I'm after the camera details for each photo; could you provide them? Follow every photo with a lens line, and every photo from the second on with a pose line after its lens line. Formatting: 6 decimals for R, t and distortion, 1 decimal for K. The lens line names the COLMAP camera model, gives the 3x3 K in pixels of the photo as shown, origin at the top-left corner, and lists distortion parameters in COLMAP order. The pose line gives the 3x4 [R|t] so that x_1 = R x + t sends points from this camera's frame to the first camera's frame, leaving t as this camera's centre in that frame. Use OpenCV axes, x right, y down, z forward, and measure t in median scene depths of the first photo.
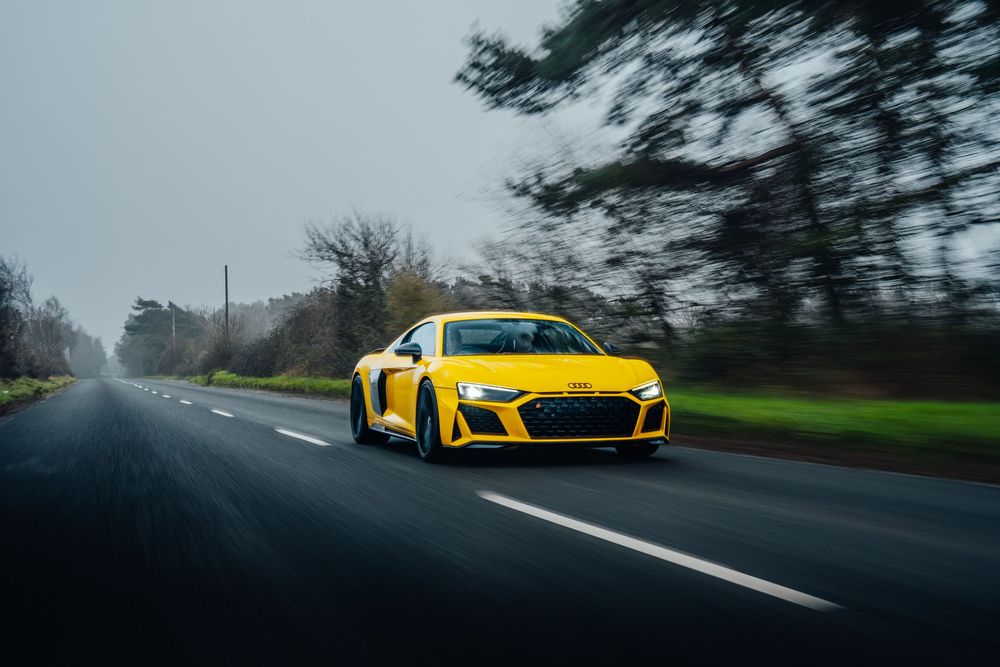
lens RADIAL K [[1269.5, 0, 502.4], [0, 1269.5, 330.7], [0, 0, 1]] dist [0.141718, 0.000000]
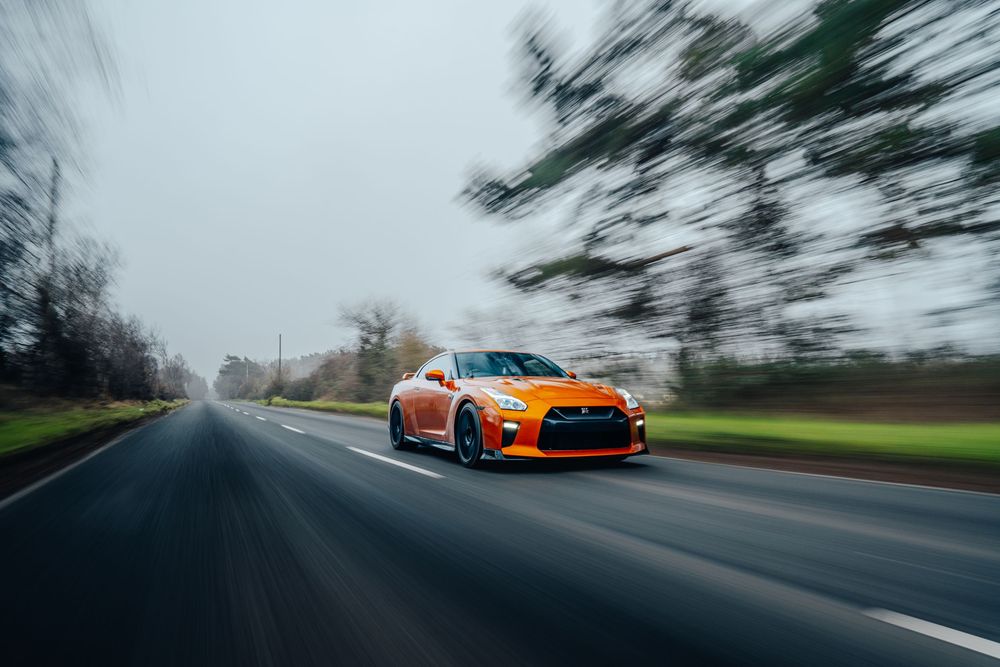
lens RADIAL K [[691.3, 0, 495.1], [0, 691.3, 324.0], [0, 0, 1]] dist [-0.056904, 0.001177]
pose [[0.995283, 0.013695, 0.096045, -0.044021], [-0.006418, 0.997112, -0.075669, 0.004403], [-0.096803, 0.074695, 0.992497, 0.143918]]
